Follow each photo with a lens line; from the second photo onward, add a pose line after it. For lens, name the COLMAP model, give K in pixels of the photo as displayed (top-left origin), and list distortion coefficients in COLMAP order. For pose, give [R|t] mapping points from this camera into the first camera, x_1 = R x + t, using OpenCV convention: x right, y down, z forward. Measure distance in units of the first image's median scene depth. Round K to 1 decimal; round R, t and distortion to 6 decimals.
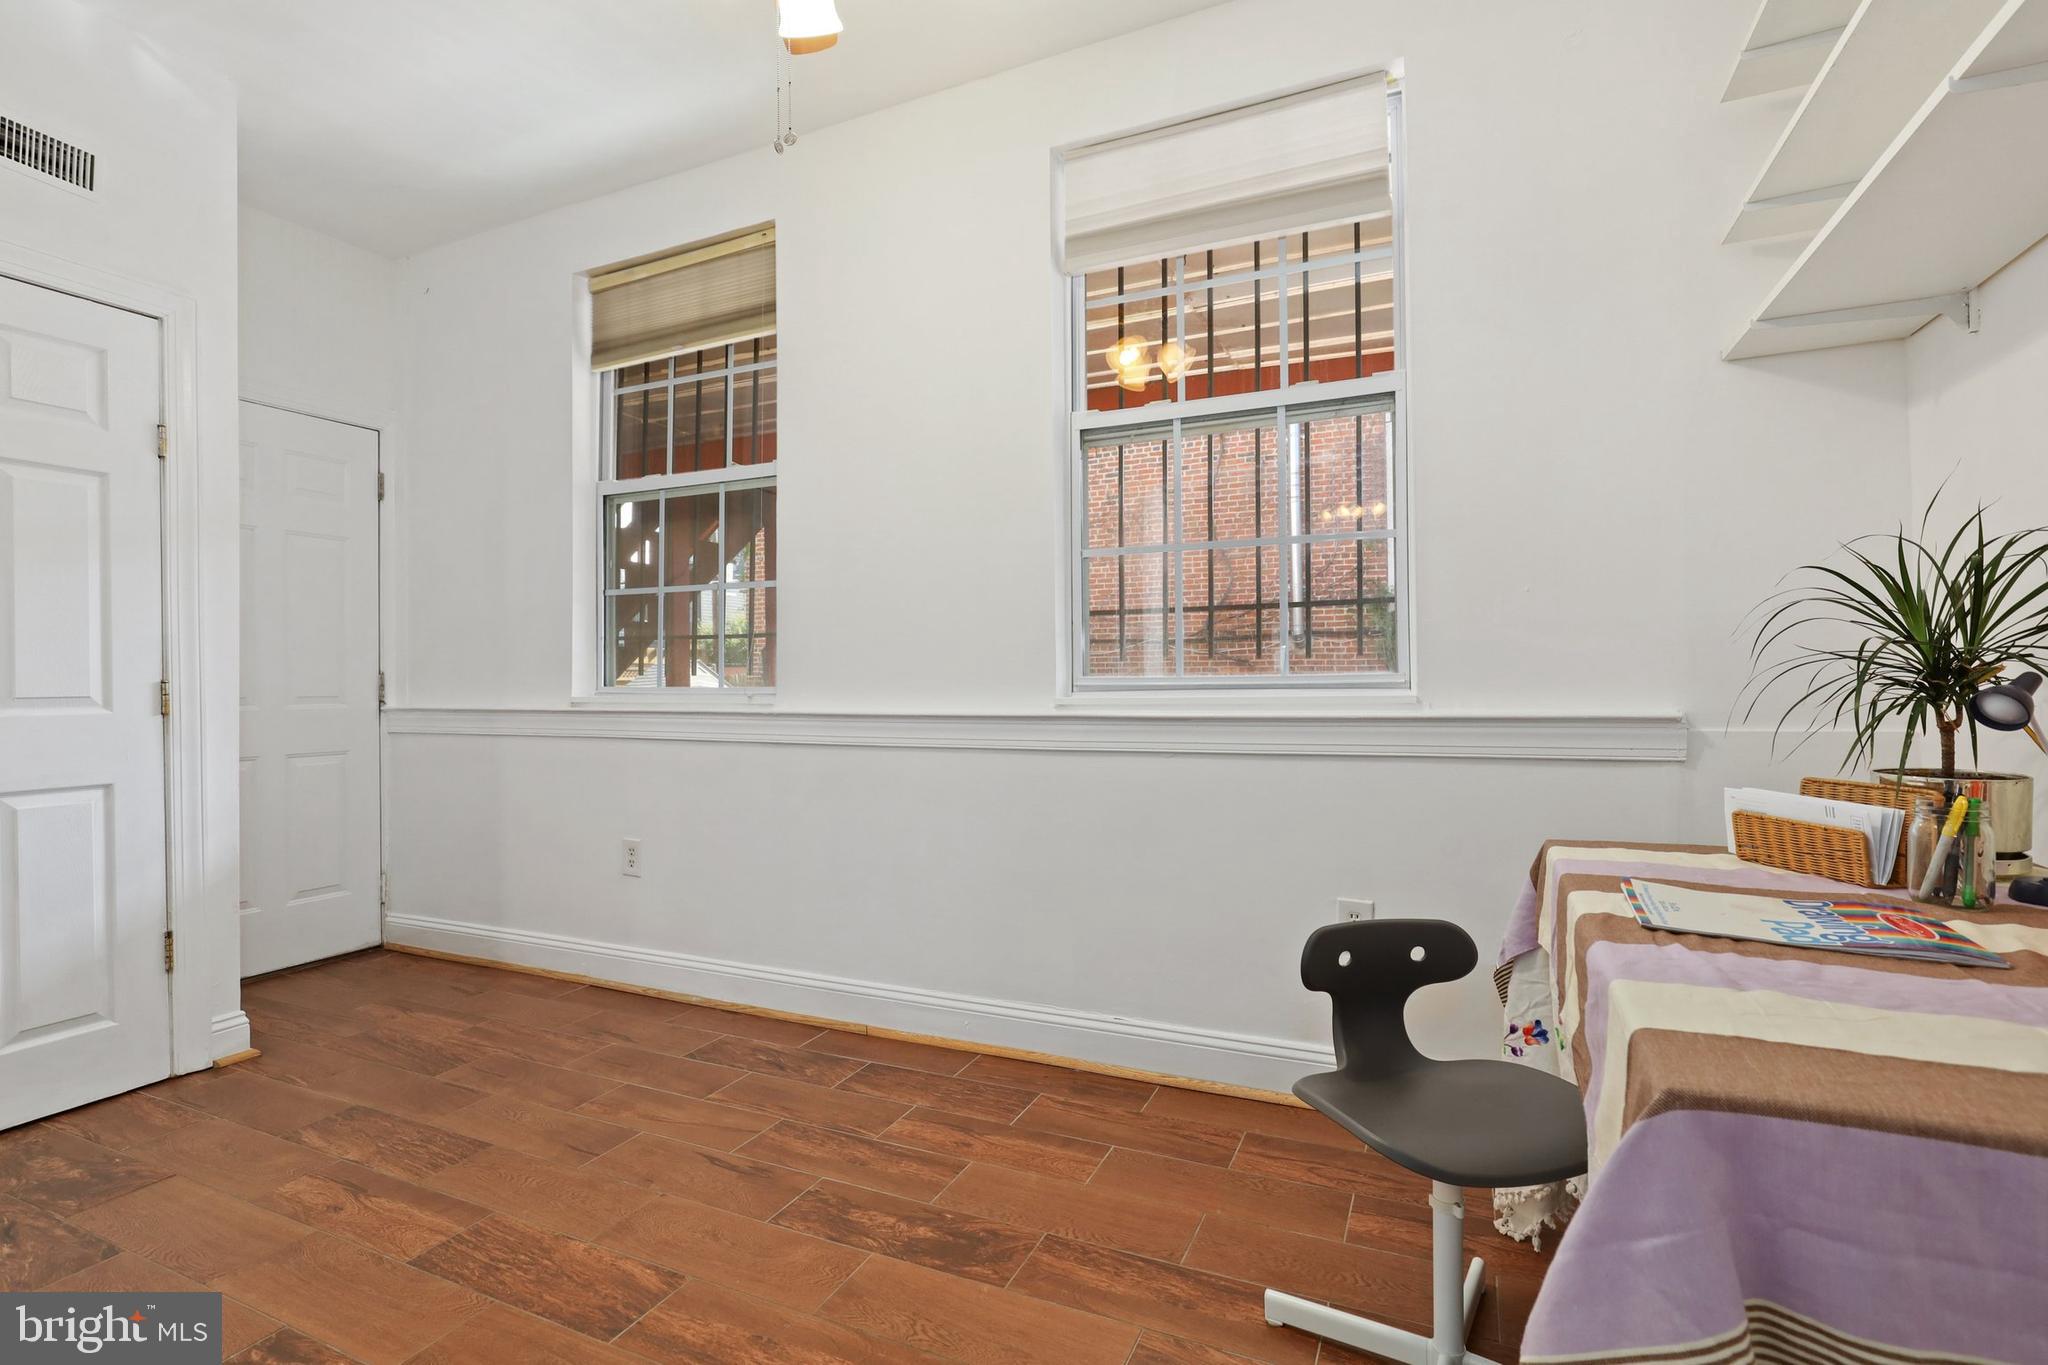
lens RADIAL K [[933.7, 0, 1025.4], [0, 933.7, 681.9], [0, 0, 1]] dist [-0.004343, -0.000048]
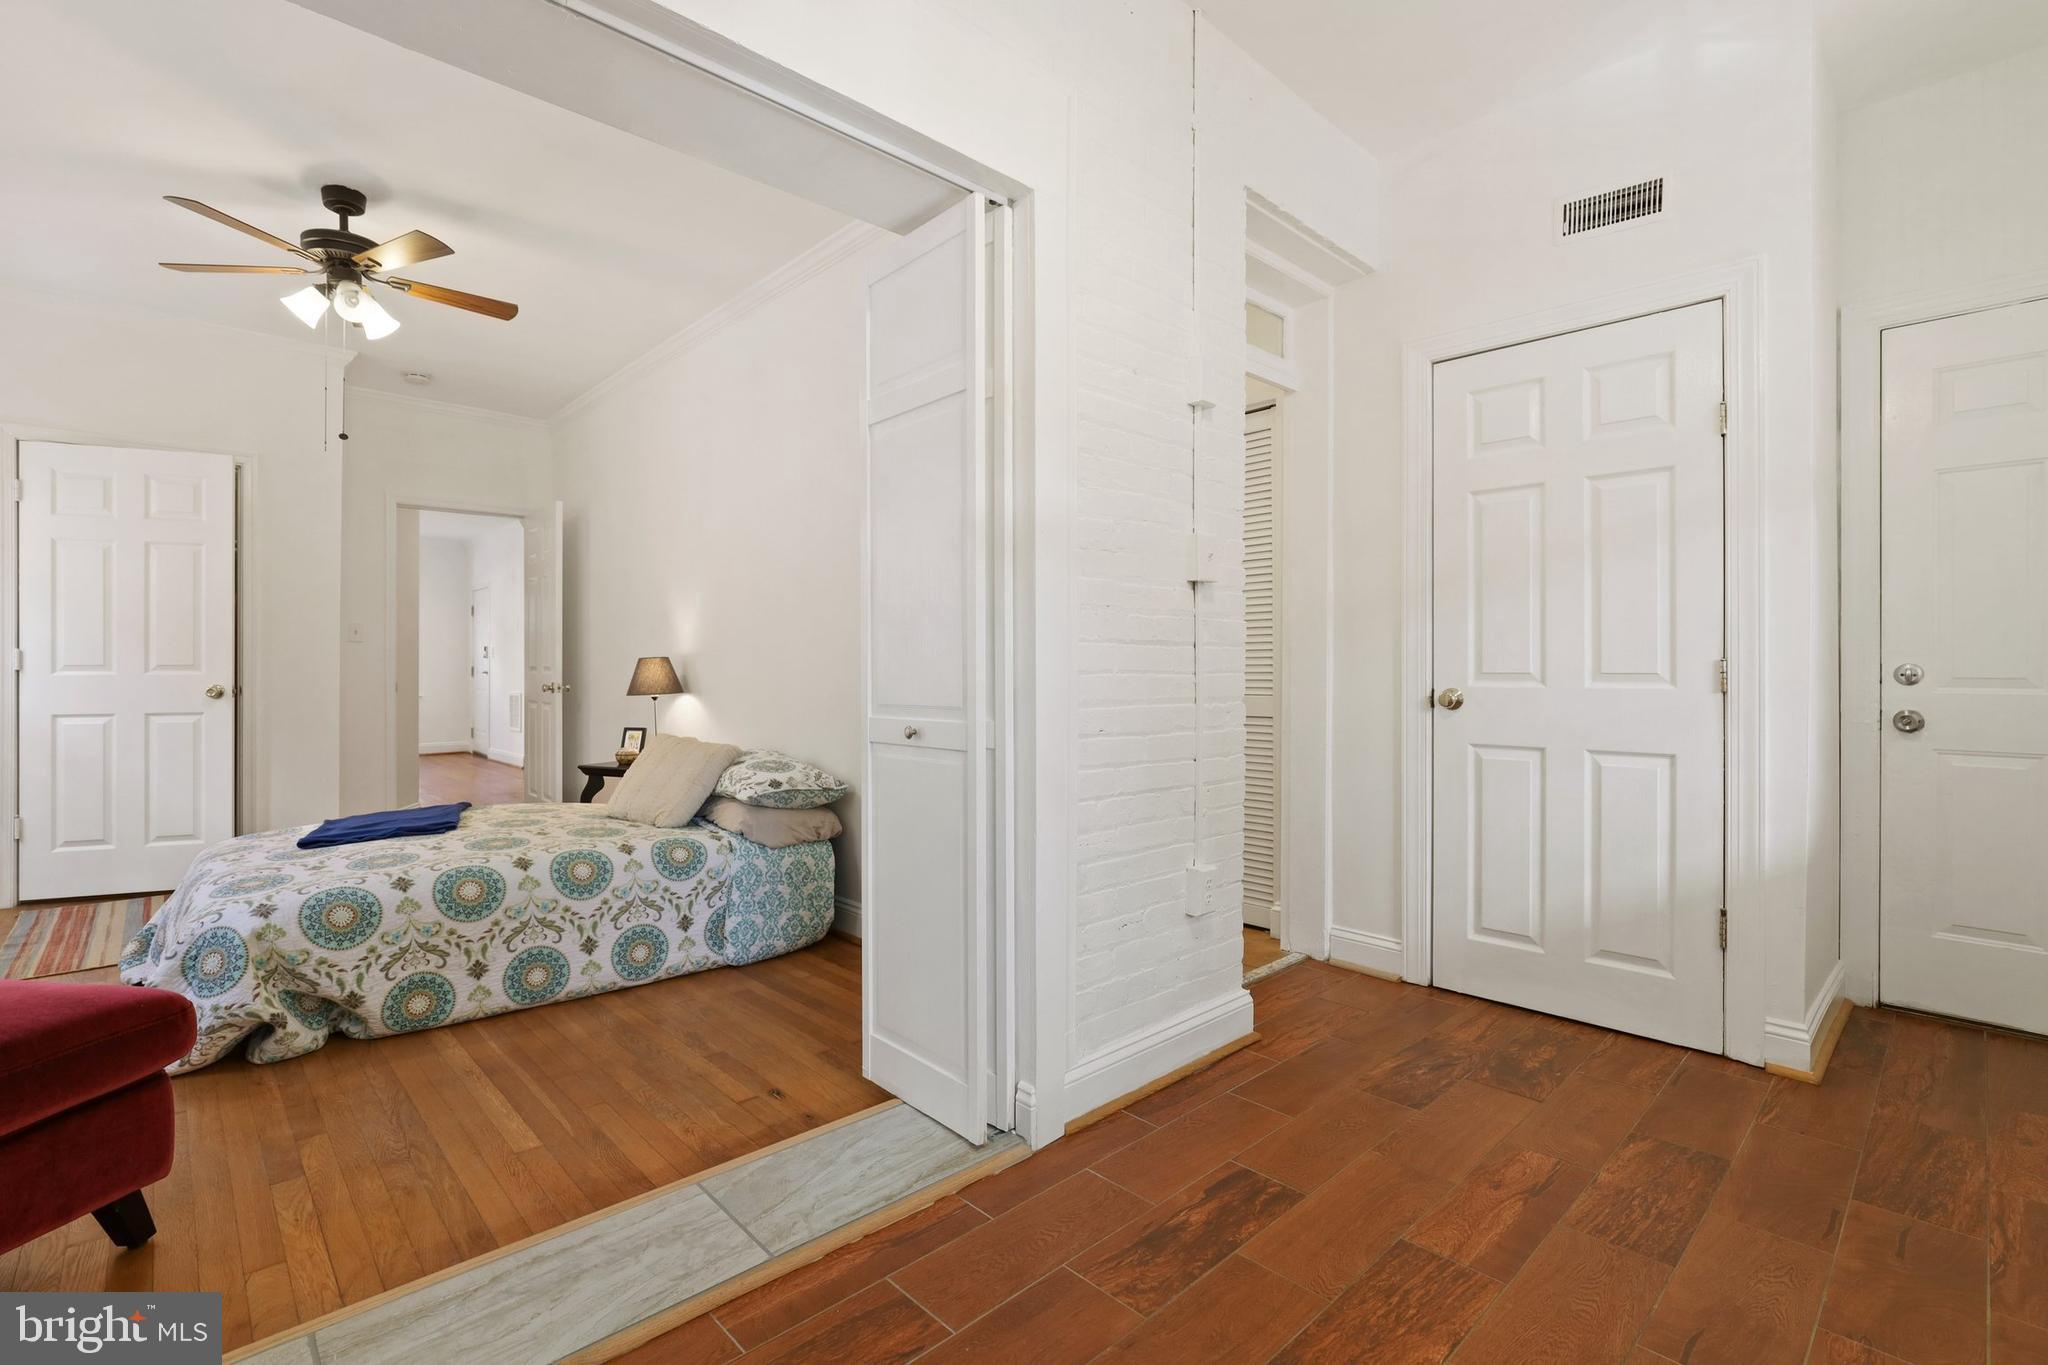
lens RADIAL K [[933.7, 0, 1017.9], [0, 933.7, 663.1], [0, 0, 1]] dist [-0.004343, -0.000048]
pose [[-0.359392, 0.008890, -0.933145, 0.309869], [0.001984, 0.999960, 0.008762, -0.007547], [0.933185, 0.001298, -0.359395, 0.714404]]
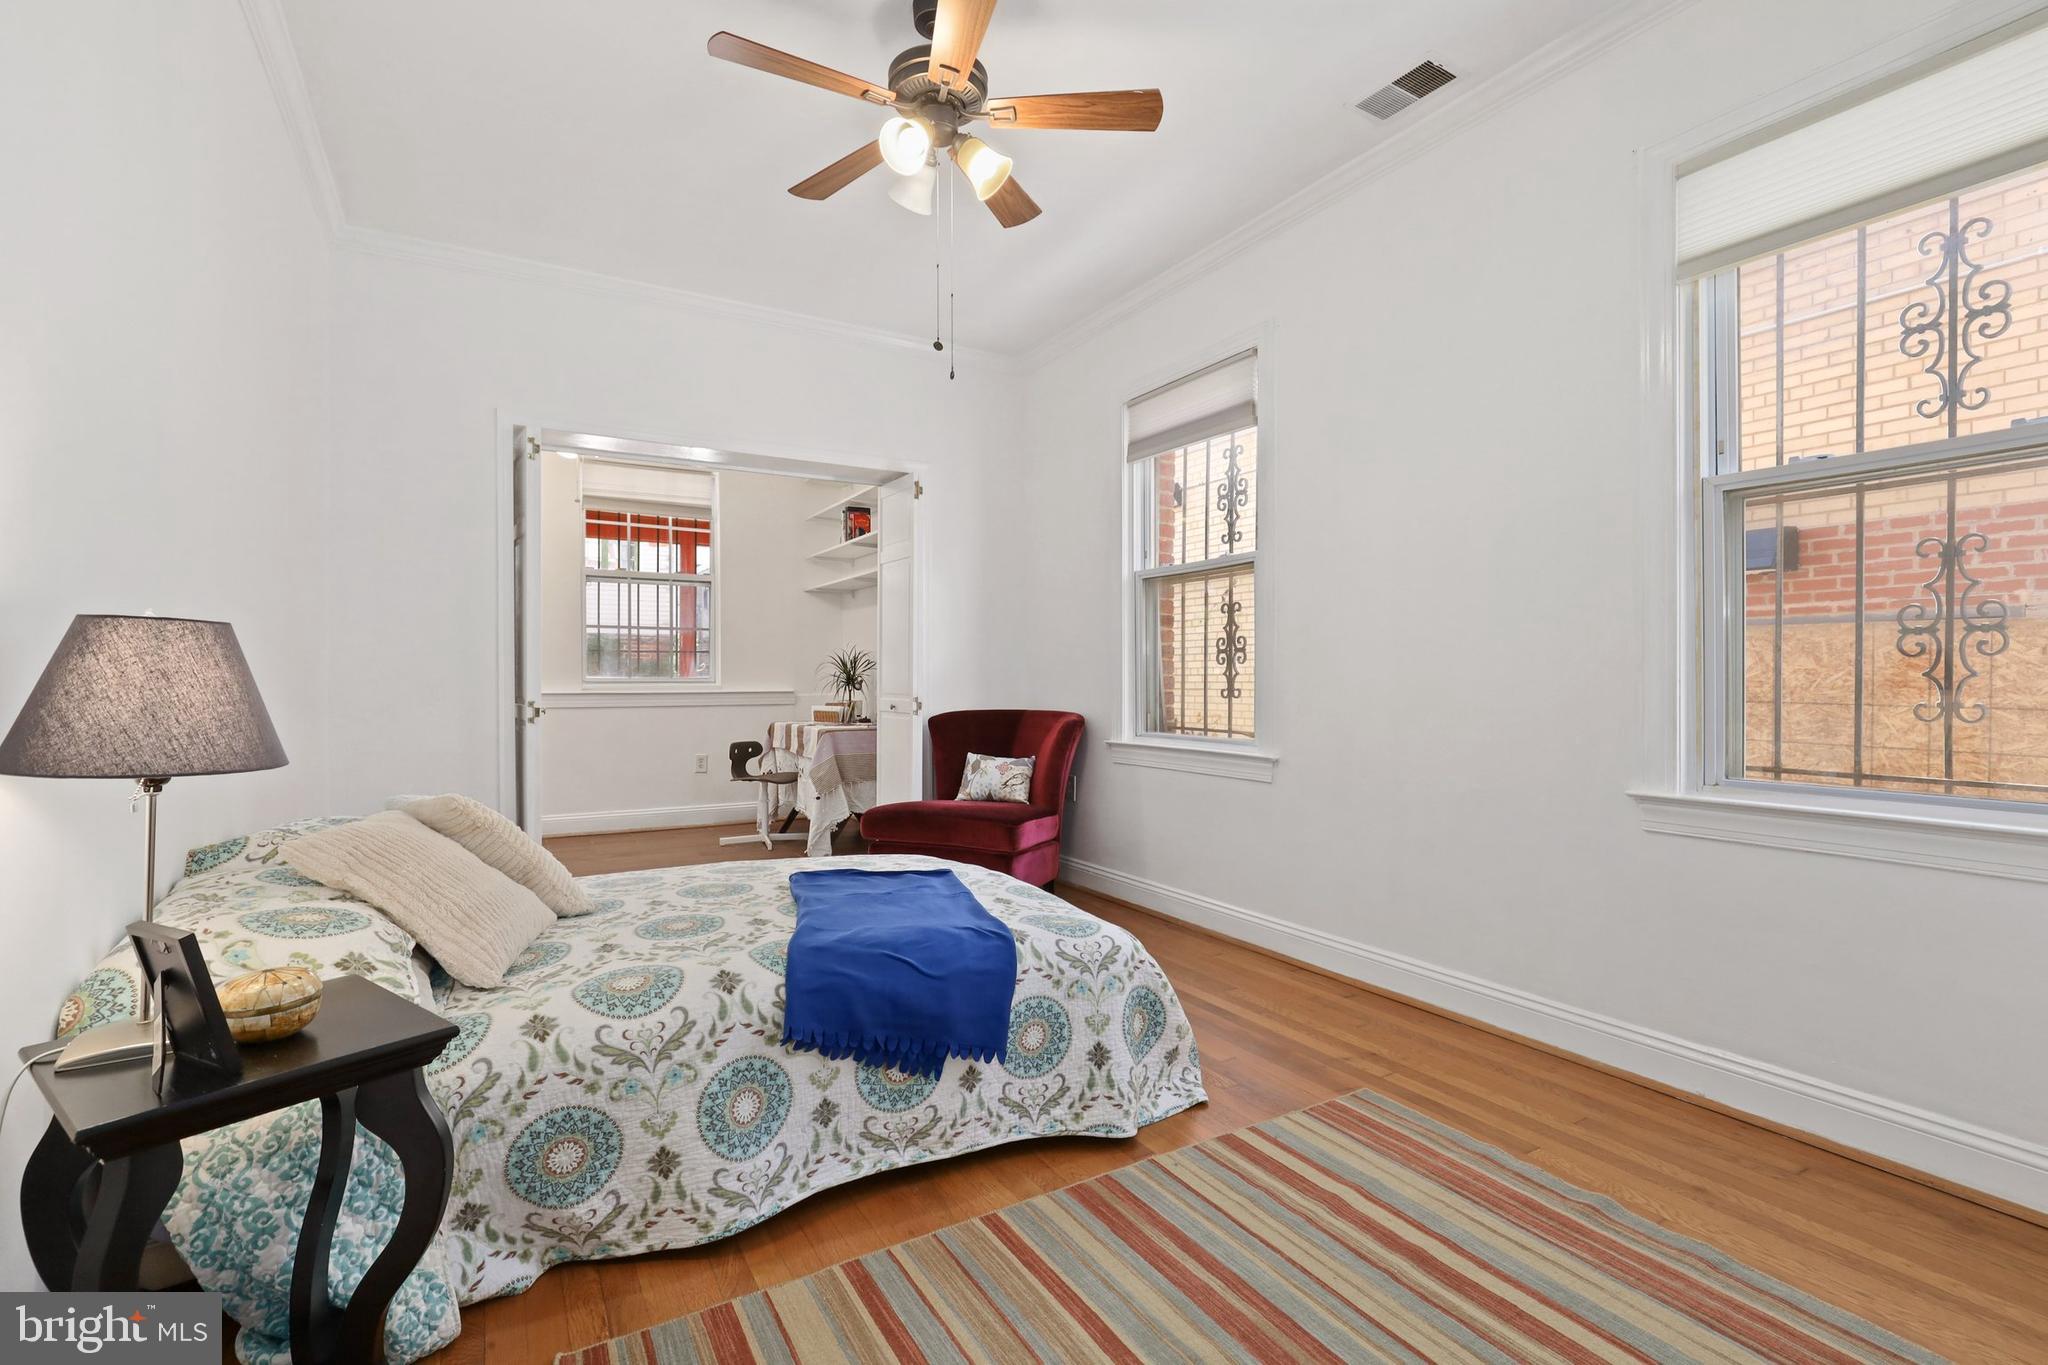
lens RADIAL K [[933.7, 0, 1024.2], [0, 933.7, 684.9], [0, 0, 1]] dist [-0.004343, -0.000048]
pose [[0.550909, 0.013214, 0.834461, -1.182204], [-0.008322, 0.999912, -0.010340, 0.028384], [-0.834524, -0.001248, 0.550971, -1.122931]]
